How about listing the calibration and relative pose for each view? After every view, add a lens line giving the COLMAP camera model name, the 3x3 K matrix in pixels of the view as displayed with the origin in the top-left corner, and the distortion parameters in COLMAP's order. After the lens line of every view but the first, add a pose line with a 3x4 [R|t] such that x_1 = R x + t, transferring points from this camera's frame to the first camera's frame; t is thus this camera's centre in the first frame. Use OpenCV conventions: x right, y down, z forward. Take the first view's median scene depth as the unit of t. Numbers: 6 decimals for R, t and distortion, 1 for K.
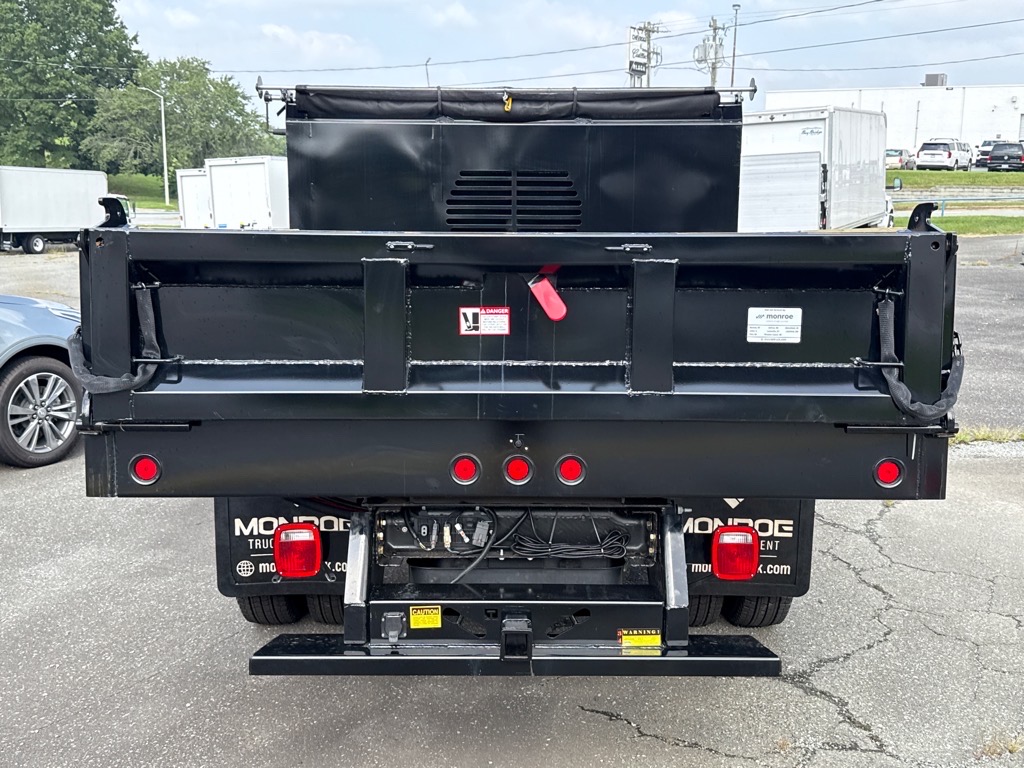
lens RADIAL K [[1063.2, 0, 512.0], [0, 1063.2, 384.0], [0, 0, 1]] dist [0.158480, -0.345683]
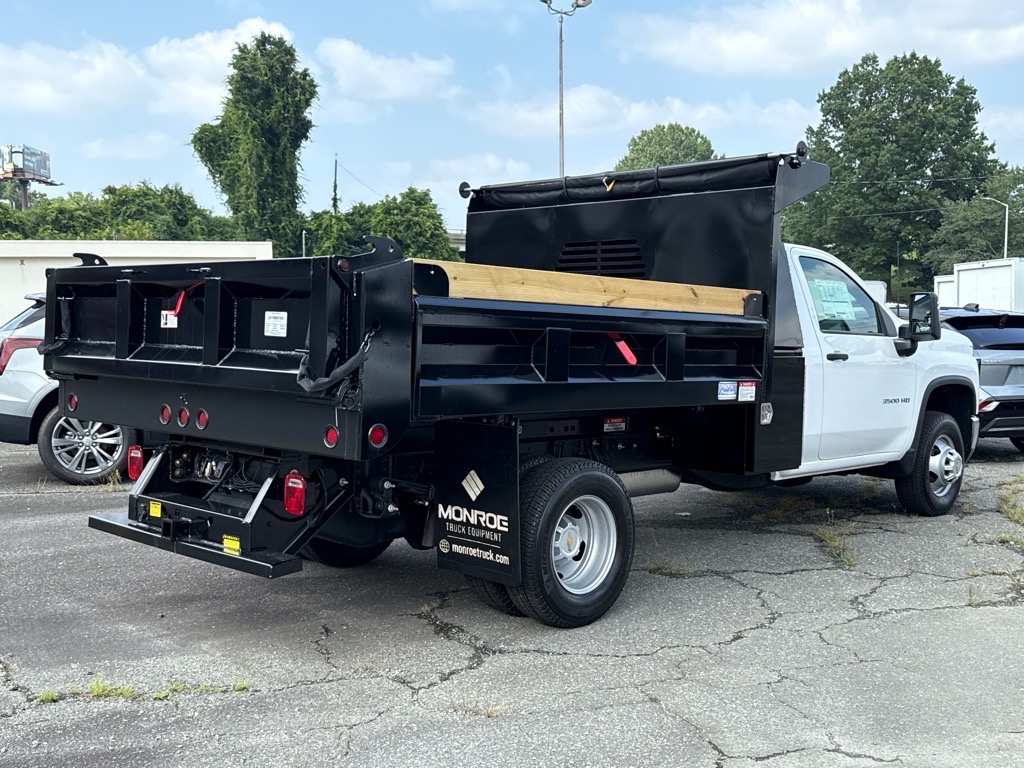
lens RADIAL K [[1101.3, 0, 512.0], [0, 1101.3, 384.0], [0, 0, 1]] dist [0.089500, -0.027462]
pose [[0.720250, 0.044509, -0.692286, 0.762124], [-0.118547, 0.991157, -0.059611, 0.038122], [0.683511, 0.125004, 0.719157, 0.085996]]
